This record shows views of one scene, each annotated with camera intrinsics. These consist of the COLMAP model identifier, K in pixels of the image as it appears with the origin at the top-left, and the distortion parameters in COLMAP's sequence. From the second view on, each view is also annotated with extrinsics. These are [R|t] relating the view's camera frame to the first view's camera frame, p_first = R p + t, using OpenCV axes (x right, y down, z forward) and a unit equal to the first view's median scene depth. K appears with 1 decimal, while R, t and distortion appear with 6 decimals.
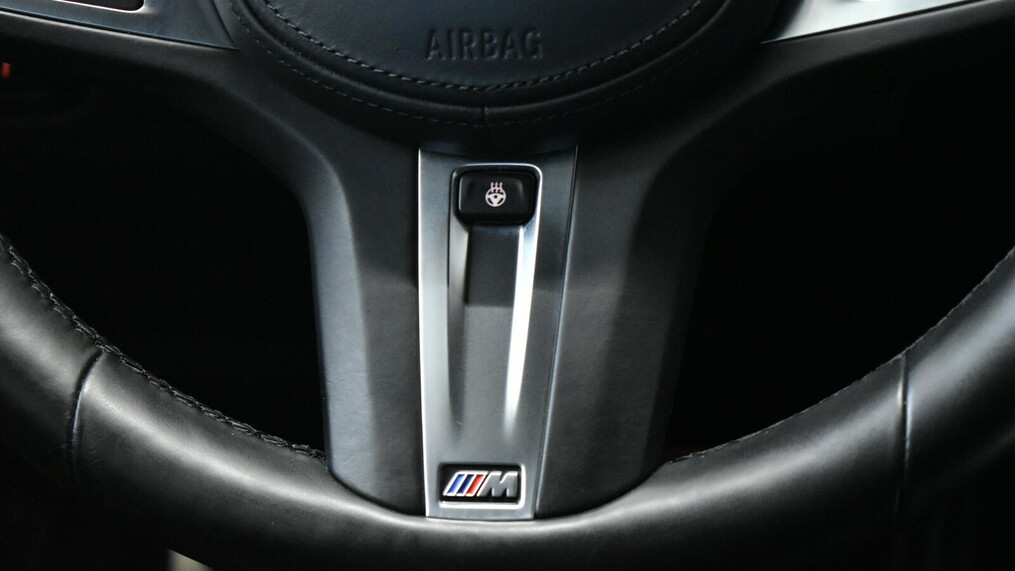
lens RADIAL K [[2316.8, 0, 504.5], [0, 2316.8, 289.6], [0, 0, 1]] dist [-0.032268, 0.000000]
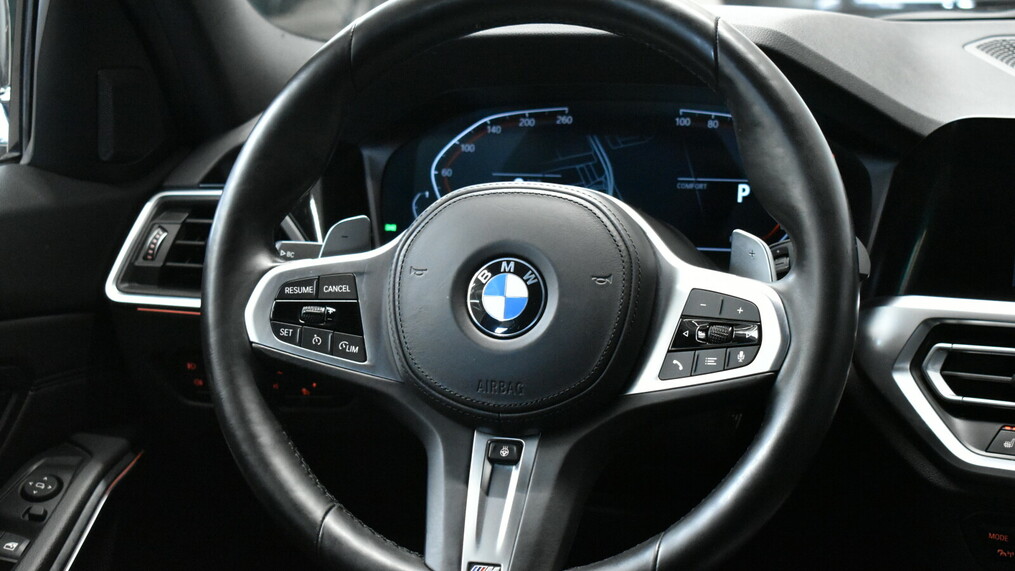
lens RADIAL K [[1860.6, 0, 508.1], [0, 1860.6, 287.2], [0, 0, 1]] dist [-0.017249, 0.000000]
pose [[0.989467, 0.065916, -0.128878, 0.236072], [-0.085488, 0.984556, -0.152777, 0.084733], [0.116818, 0.162185, 0.979821, -0.895642]]
